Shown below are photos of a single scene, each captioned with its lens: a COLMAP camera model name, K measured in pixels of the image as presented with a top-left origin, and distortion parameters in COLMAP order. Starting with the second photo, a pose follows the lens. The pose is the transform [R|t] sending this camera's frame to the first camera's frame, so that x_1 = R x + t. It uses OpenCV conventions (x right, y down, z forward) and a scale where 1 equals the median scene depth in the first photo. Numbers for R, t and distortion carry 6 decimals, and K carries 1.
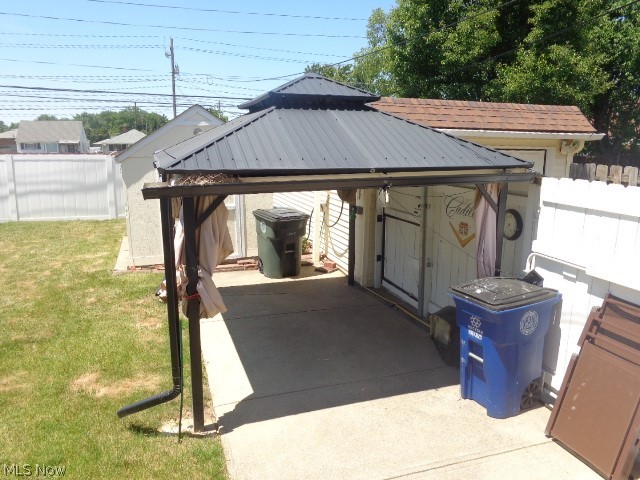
lens RADIAL K [[478.7, 0, 320.0], [0, 478.7, 240.0], [0, 0, 1]] dist [-0.001733, 0.001561]
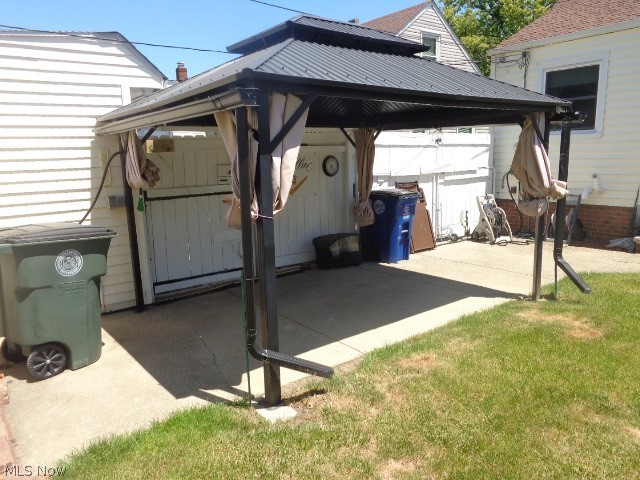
lens RADIAL K [[478.7, 0, 320.0], [0, 478.7, 240.0], [0, 0, 1]] dist [-0.001733, 0.001561]
pose [[-0.317549, -0.158757, 0.934858, -0.714676], [0.220676, 0.946444, 0.235683, -0.120315], [-0.922206, 0.281142, -0.265508, 1.028105]]
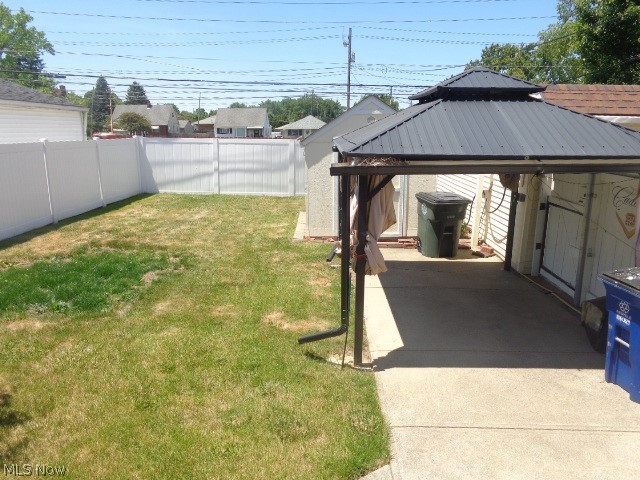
lens RADIAL K [[478.7, 0, 320.0], [0, 478.7, 240.0], [0, 0, 1]] dist [-0.001733, 0.001561]
pose [[0.942596, 0.078056, -0.324685, 0.017434], [-0.068556, 0.996820, 0.040617, 0.017026], [0.326823, -0.016026, 0.944950, -0.106138]]
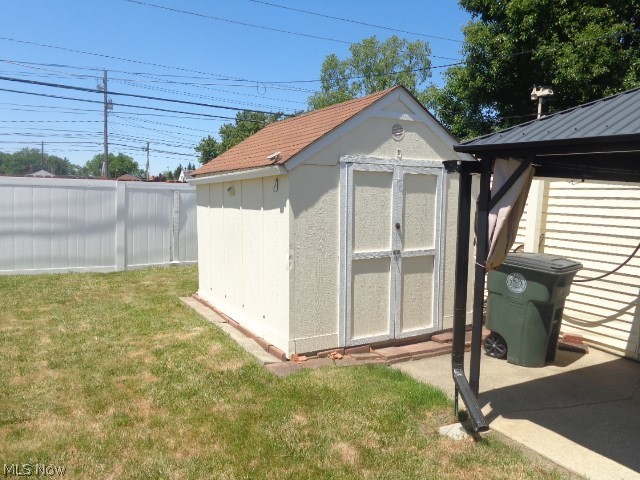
lens RADIAL K [[477.4, 0, 320.4], [0, 477.4, 253.3], [0, 0, 1]] dist [-0.000249, 0.000357]
pose [[0.982815, -0.000835, 0.184593, -0.551274], [0.014805, 0.997125, -0.074314, -0.028178], [-0.184001, 0.075769, 0.980001, 0.506431]]
